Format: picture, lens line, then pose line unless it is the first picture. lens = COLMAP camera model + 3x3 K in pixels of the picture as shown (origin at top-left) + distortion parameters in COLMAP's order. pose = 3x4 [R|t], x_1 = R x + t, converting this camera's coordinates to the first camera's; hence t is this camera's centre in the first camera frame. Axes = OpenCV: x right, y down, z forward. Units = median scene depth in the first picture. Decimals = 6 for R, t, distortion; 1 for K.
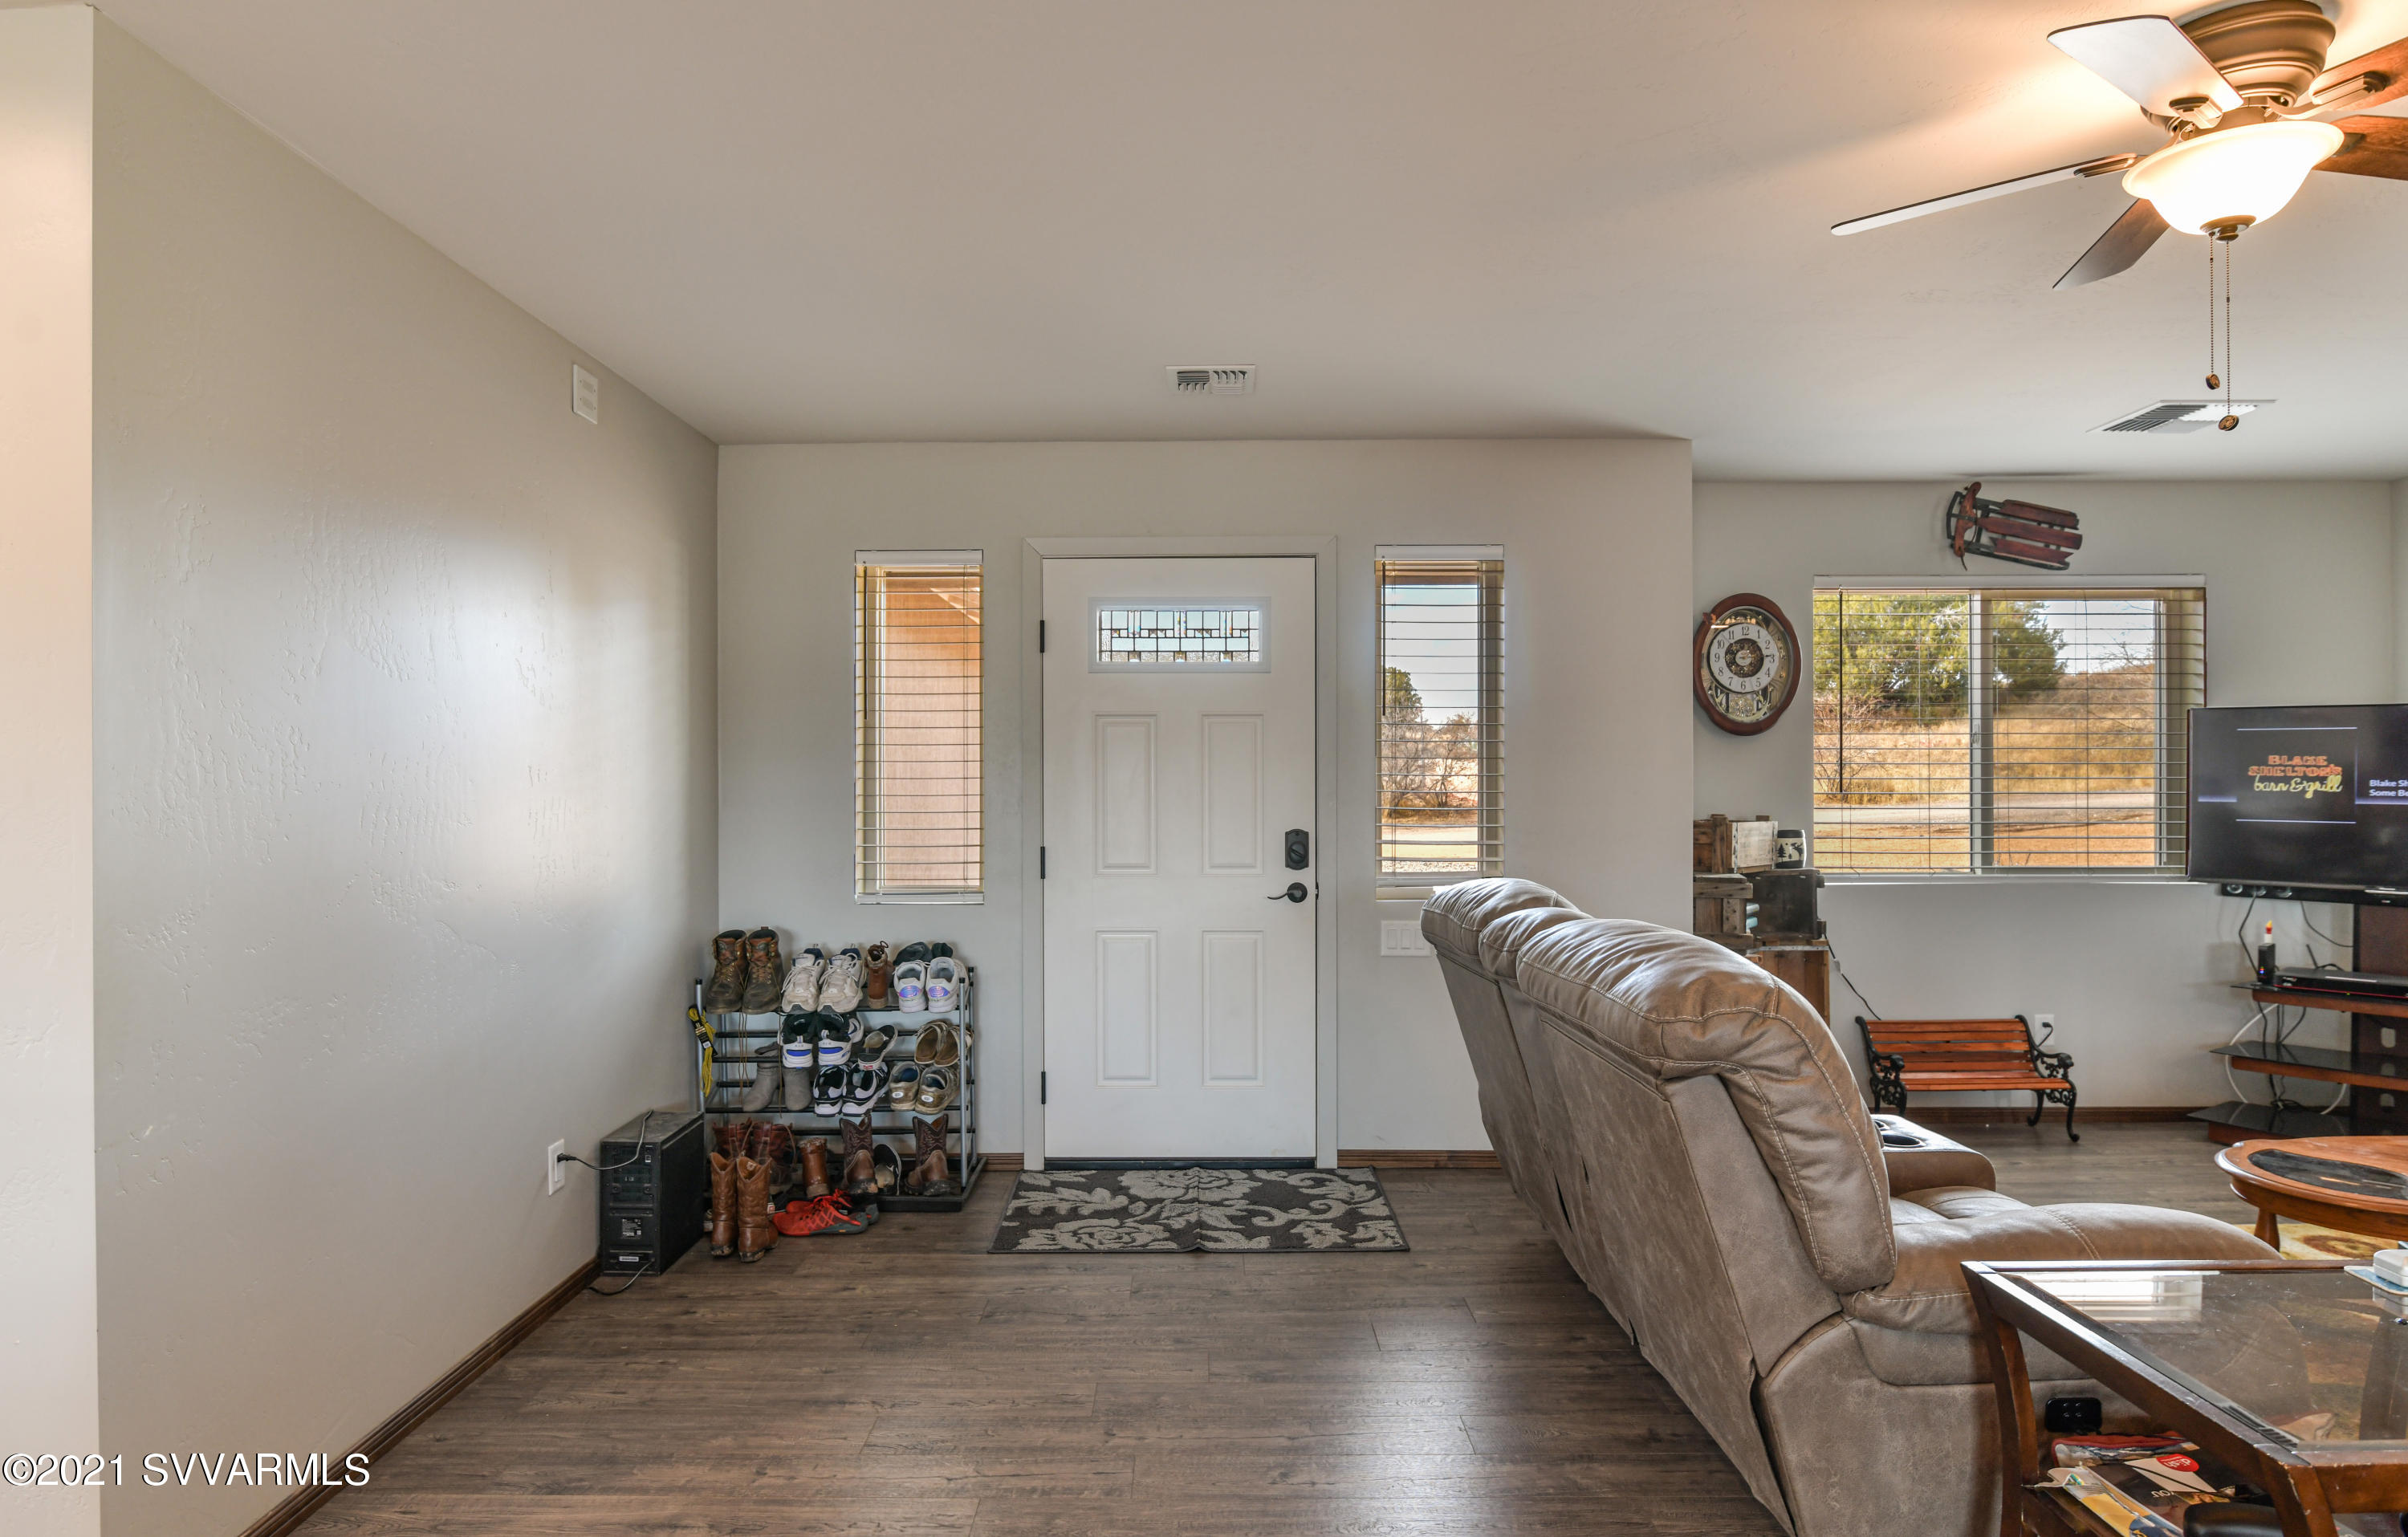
lens RADIAL K [[1361.6, 0, 1211.4], [0, 1361.6, 790.2], [0, 0, 1]] dist [0.006948, 0.003035]
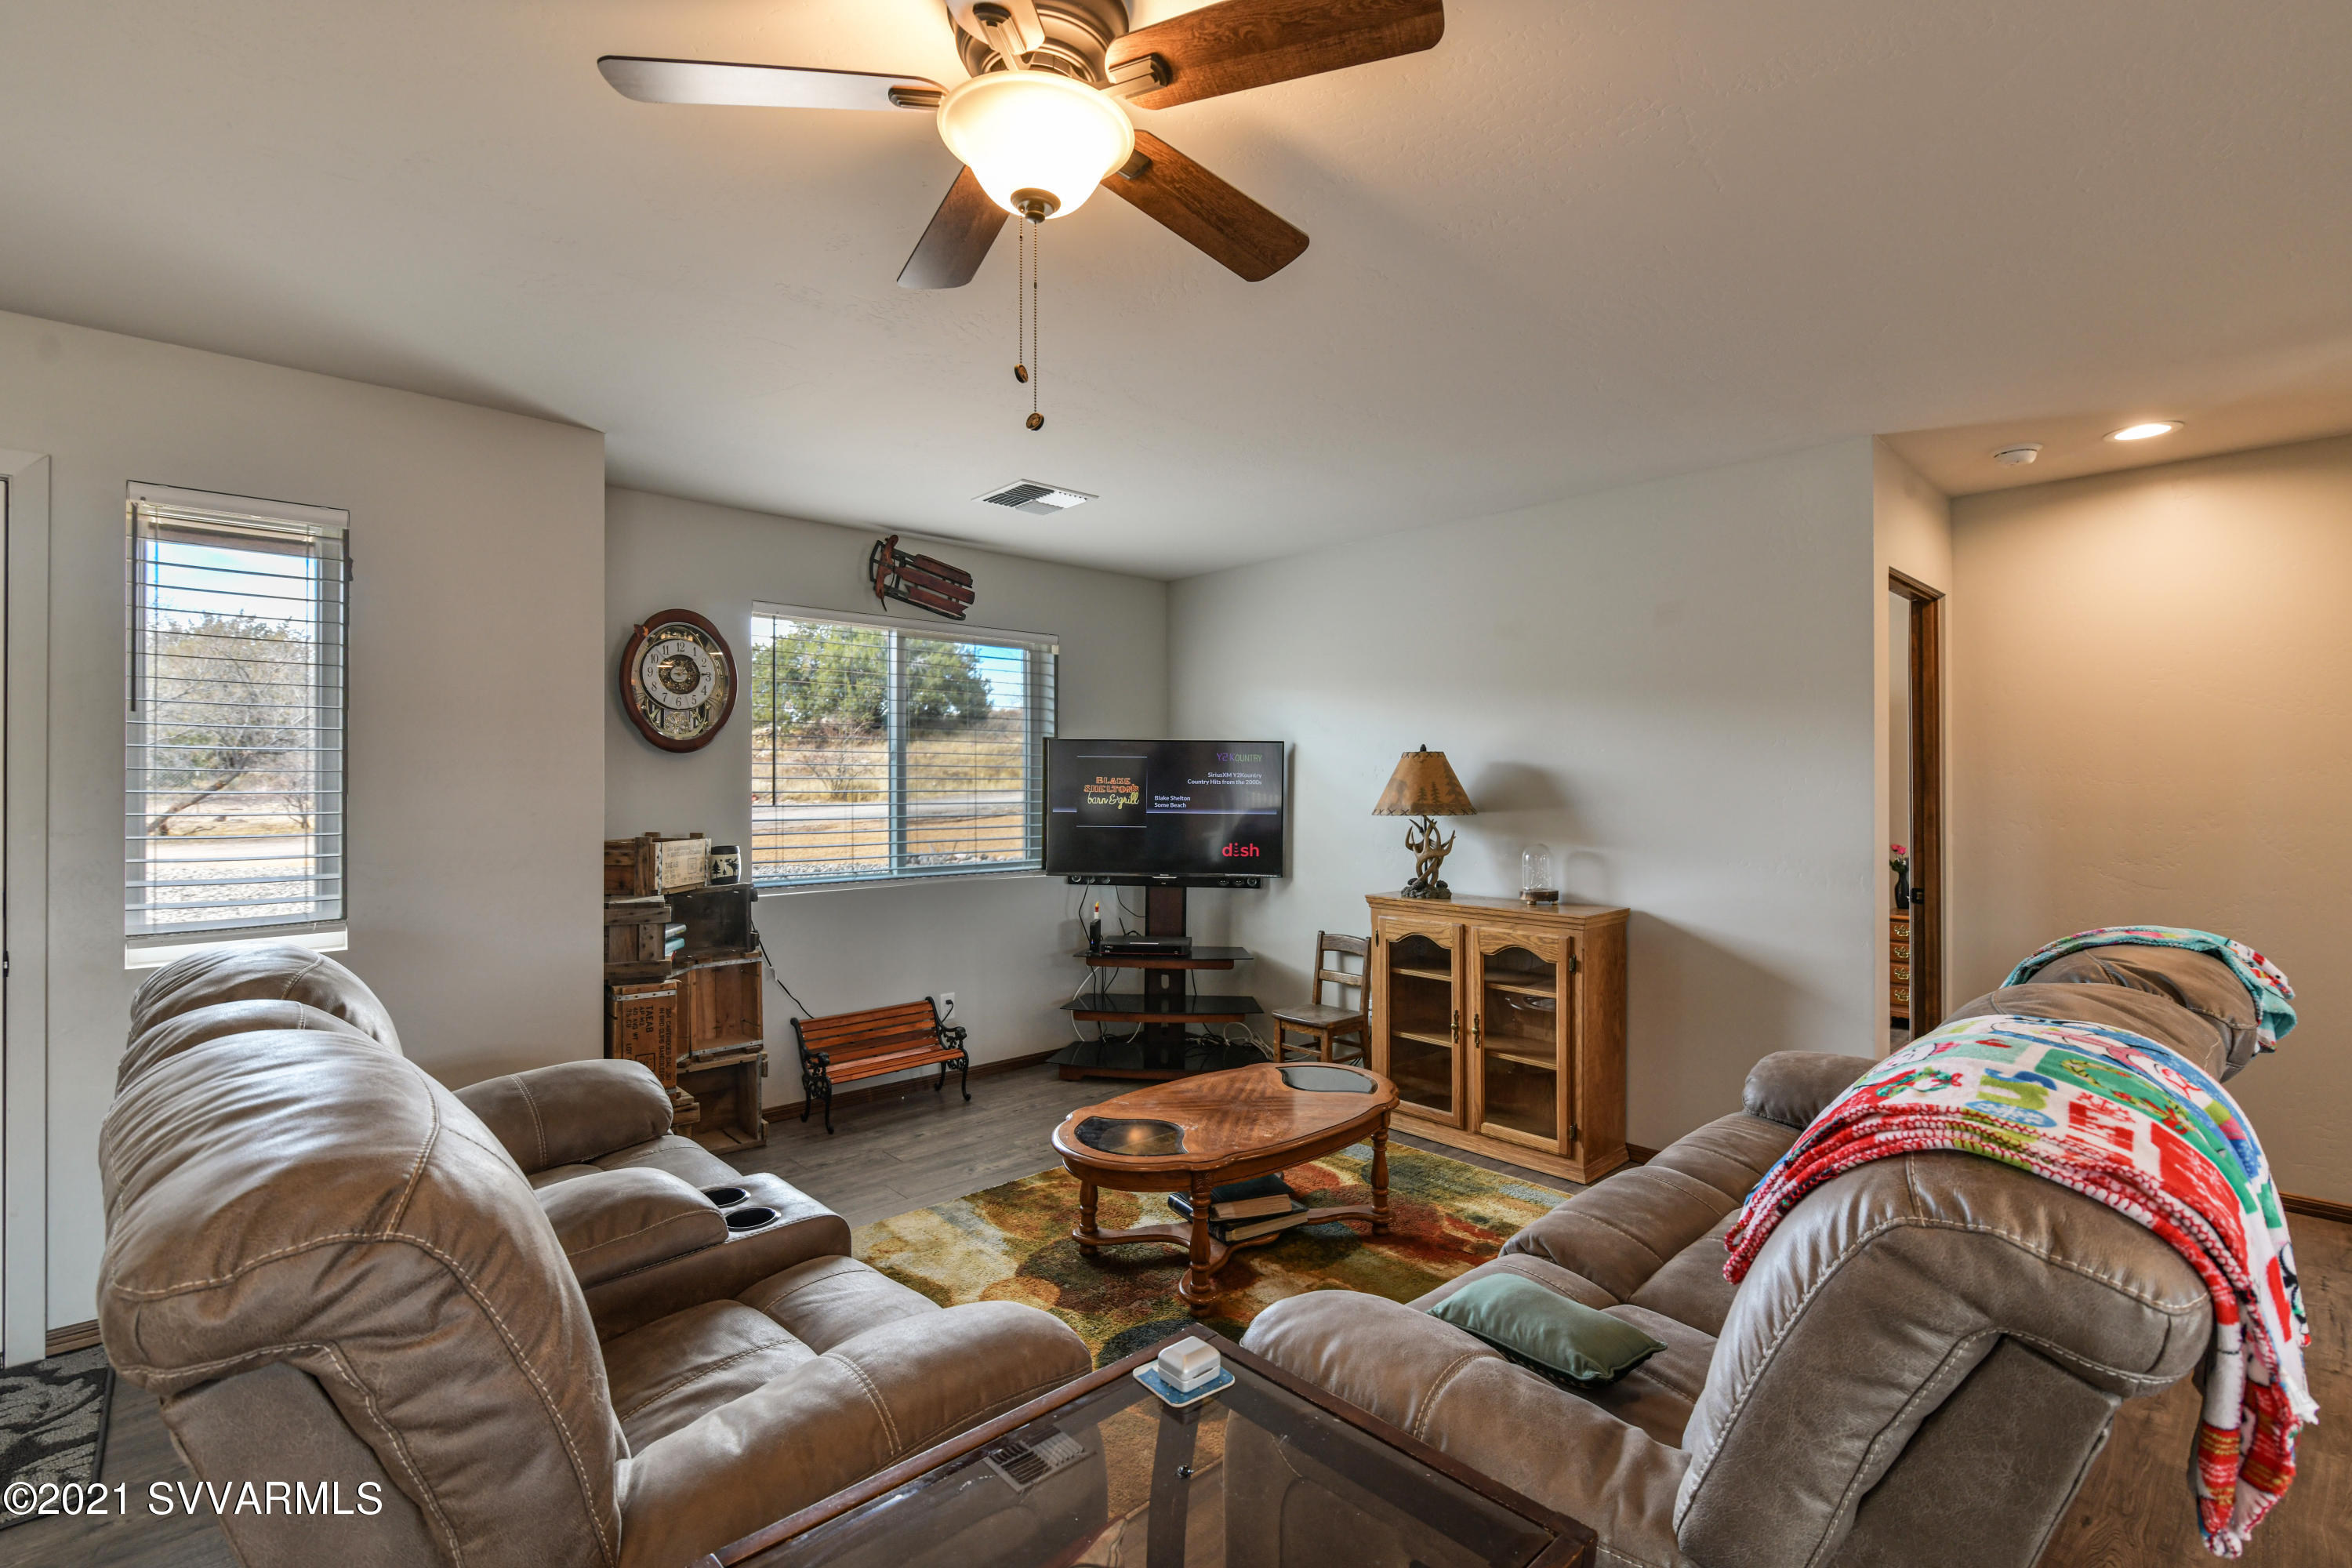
lens RADIAL K [[1063.0, 0, 1196.0], [0, 1063.0, 764.4], [0, 0, 1]] dist [-0.008957, 0.001147]
pose [[0.734452, 0.010508, 0.678580, 0.145557], [0.005020, 0.999769, -0.020915, -0.013411], [-0.678642, 0.018767, 0.734229, 0.180037]]
